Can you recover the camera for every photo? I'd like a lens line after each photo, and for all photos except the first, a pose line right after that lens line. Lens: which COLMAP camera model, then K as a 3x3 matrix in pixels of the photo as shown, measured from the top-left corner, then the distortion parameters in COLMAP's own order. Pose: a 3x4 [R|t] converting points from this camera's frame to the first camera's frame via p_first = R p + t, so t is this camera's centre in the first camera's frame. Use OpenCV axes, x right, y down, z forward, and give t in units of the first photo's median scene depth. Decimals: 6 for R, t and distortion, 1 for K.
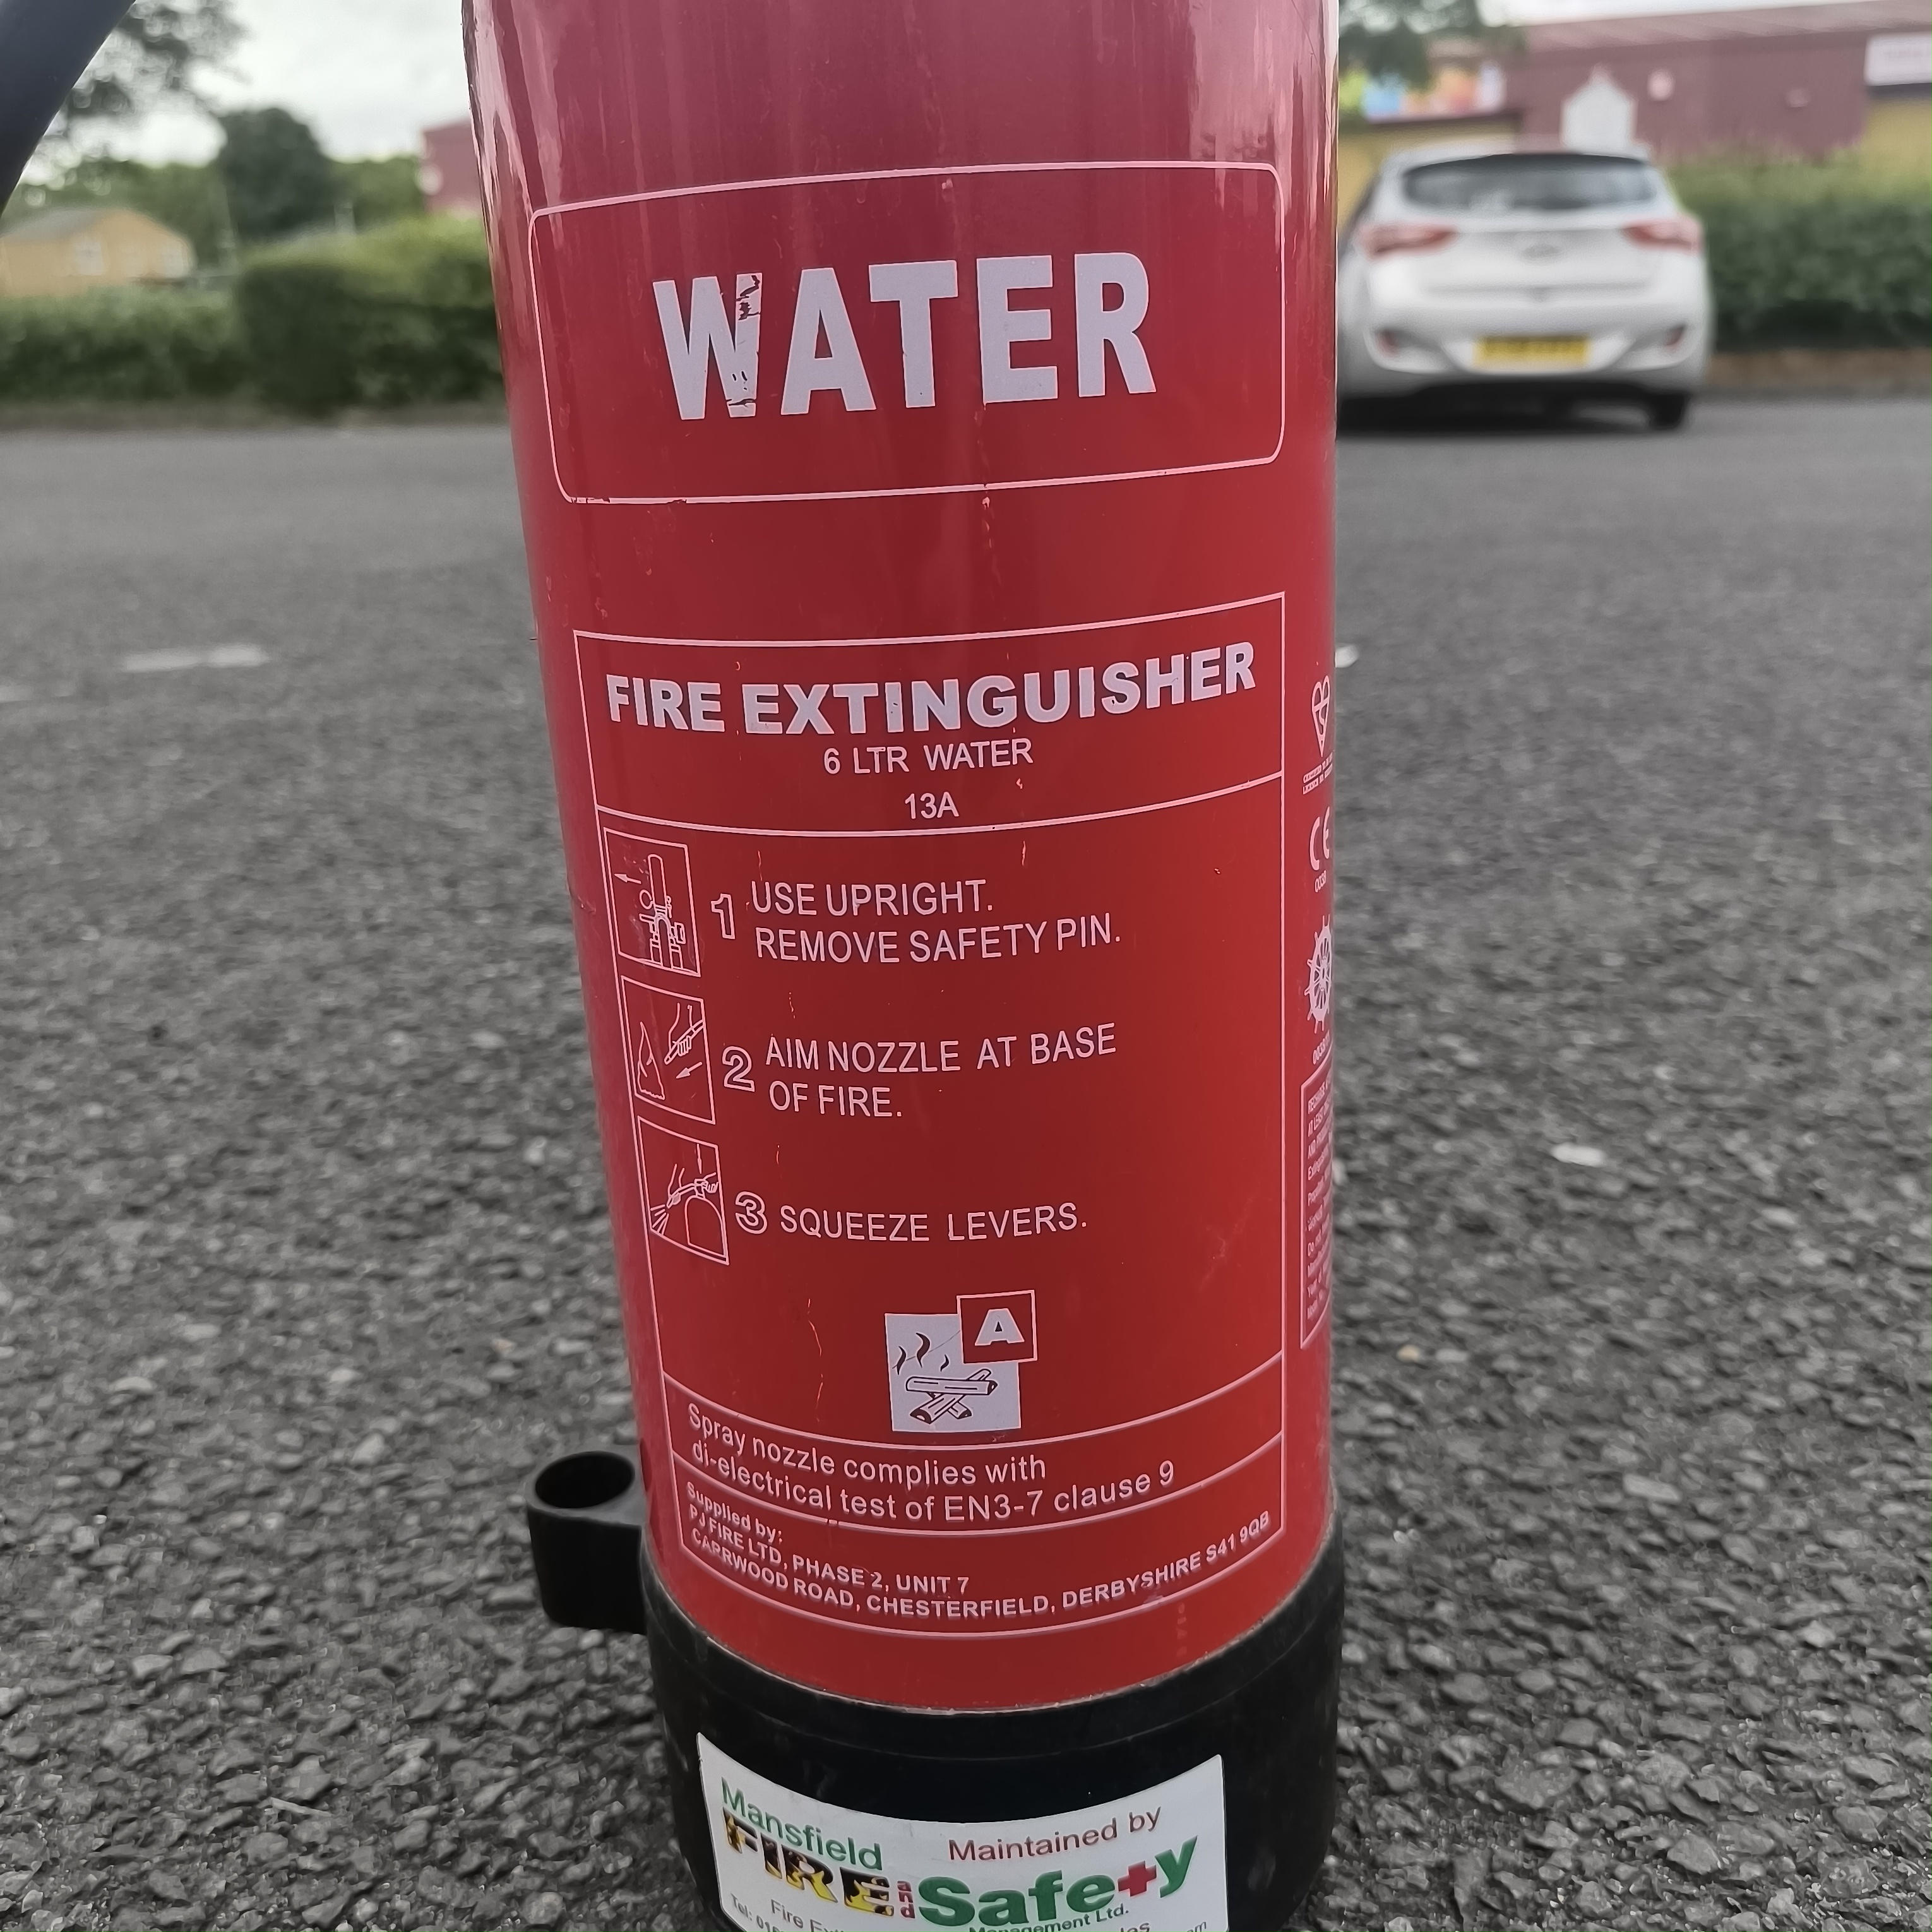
lens RADIAL K [[1728.1, 0, 910.0], [0, 1728.1, 963.7], [0, 0, 1]] dist [0.003449, -0.008745]
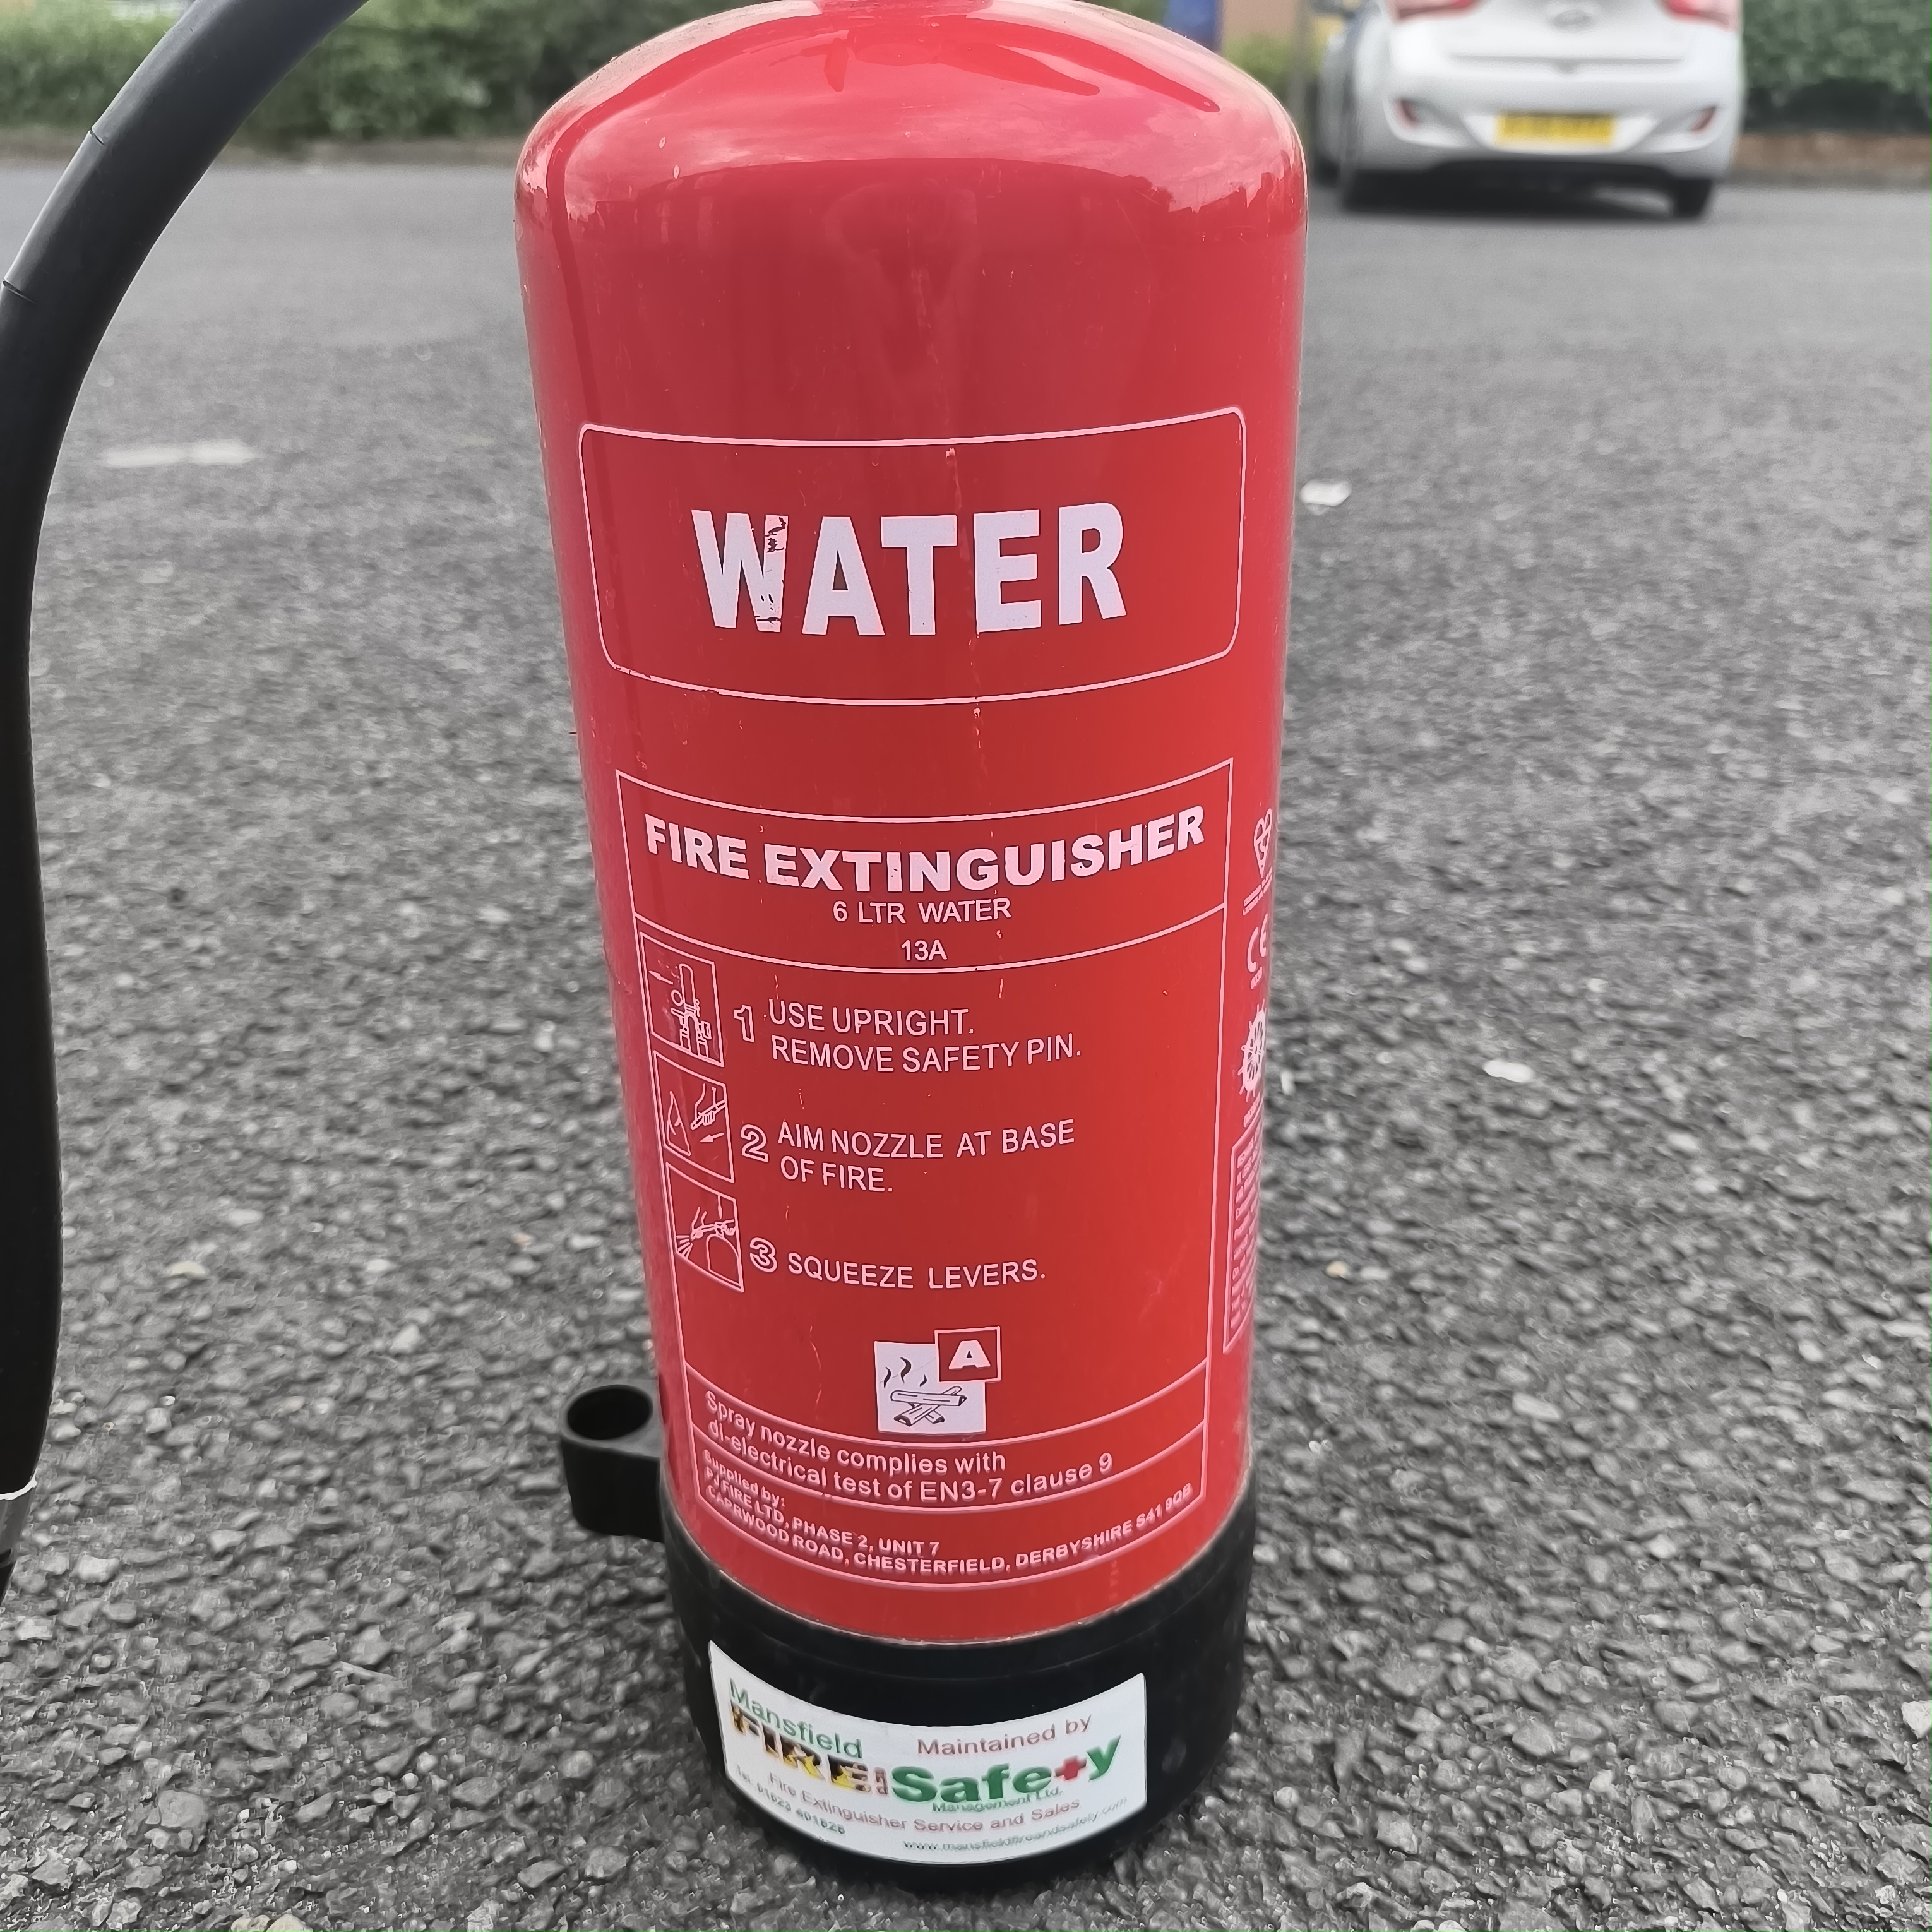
lens RADIAL K [[1744.6, 0, 914.0], [0, 1744.6, 936.9], [0, 0, 1]] dist [0.007265, -0.010763]
pose [[0.999670, 0.021361, 0.014249, -0.009368], [-0.023002, 0.991619, 0.127133, -0.206967], [-0.011414, -0.127419, 0.991783, -0.148019]]
